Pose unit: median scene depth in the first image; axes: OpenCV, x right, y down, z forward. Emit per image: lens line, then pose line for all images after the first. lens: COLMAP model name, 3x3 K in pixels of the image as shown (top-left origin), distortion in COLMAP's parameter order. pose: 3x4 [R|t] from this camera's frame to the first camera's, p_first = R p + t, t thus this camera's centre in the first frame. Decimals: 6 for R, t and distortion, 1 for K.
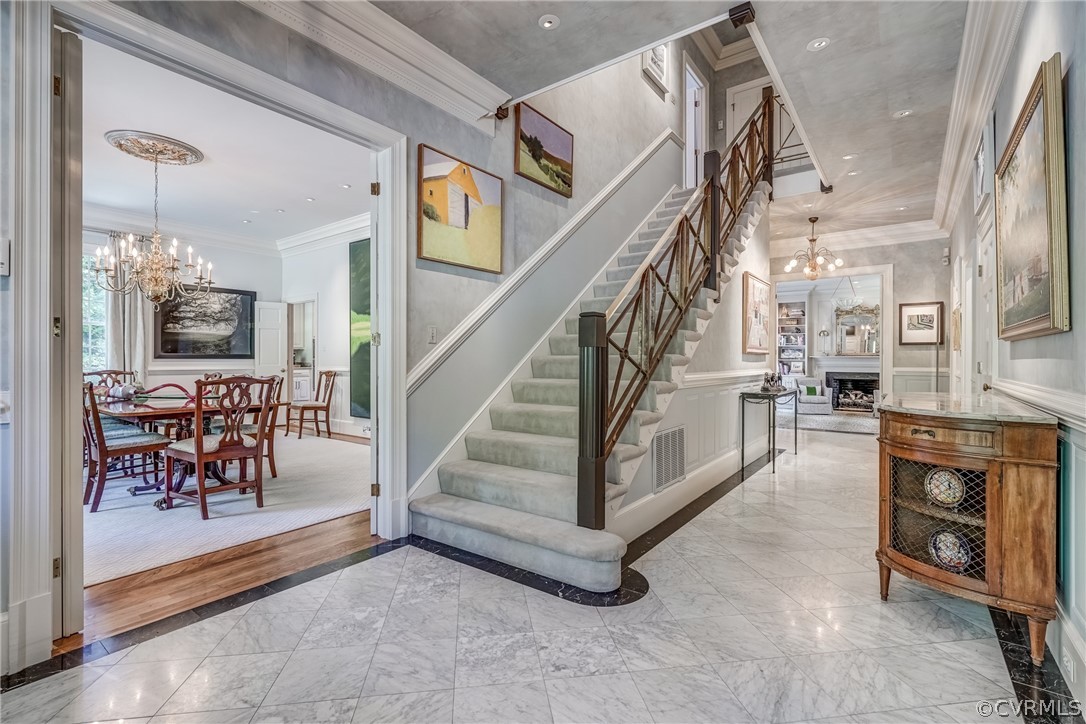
lens RADIAL K [[489.6, 0, 544.2], [0, 489.6, 363.2], [0, 0, 1]] dist [-0.005468, 0.001957]
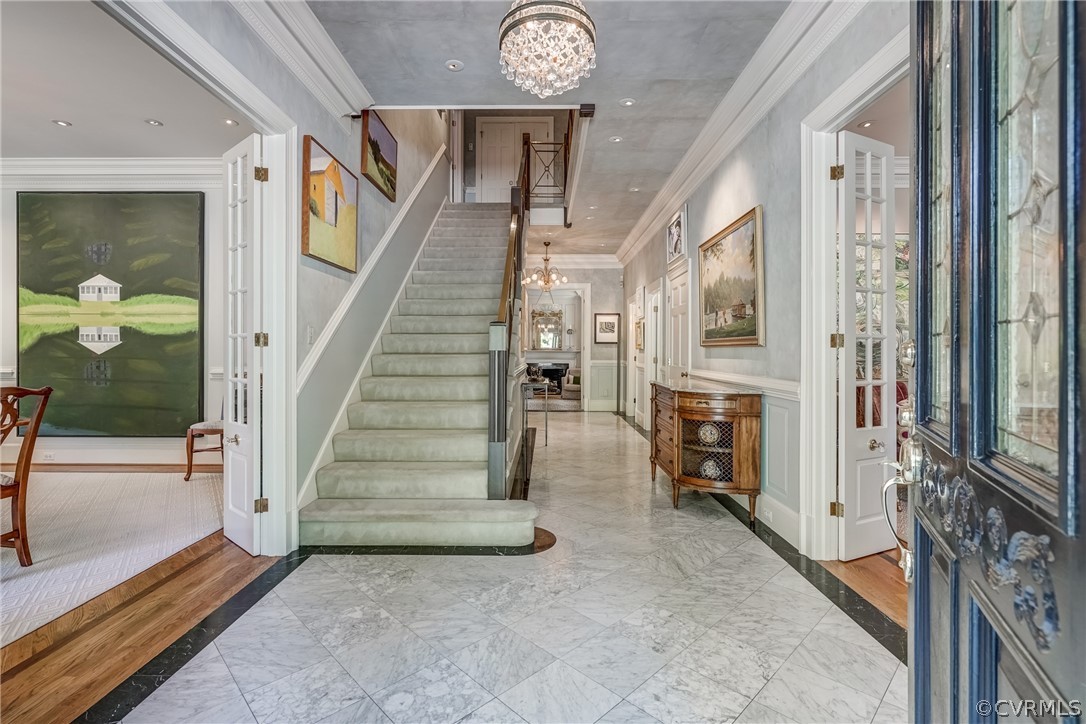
lens RADIAL K [[489.6, 0, 545.8], [0, 489.6, 354.1], [0, 0, 1]] dist [-0.005468, 0.001957]
pose [[0.809407, -0.001887, 0.587245, -0.427821], [0.002556, 0.999997, -0.000309, -0.019513], [-0.587243, 0.001752, 0.809409, -0.042982]]
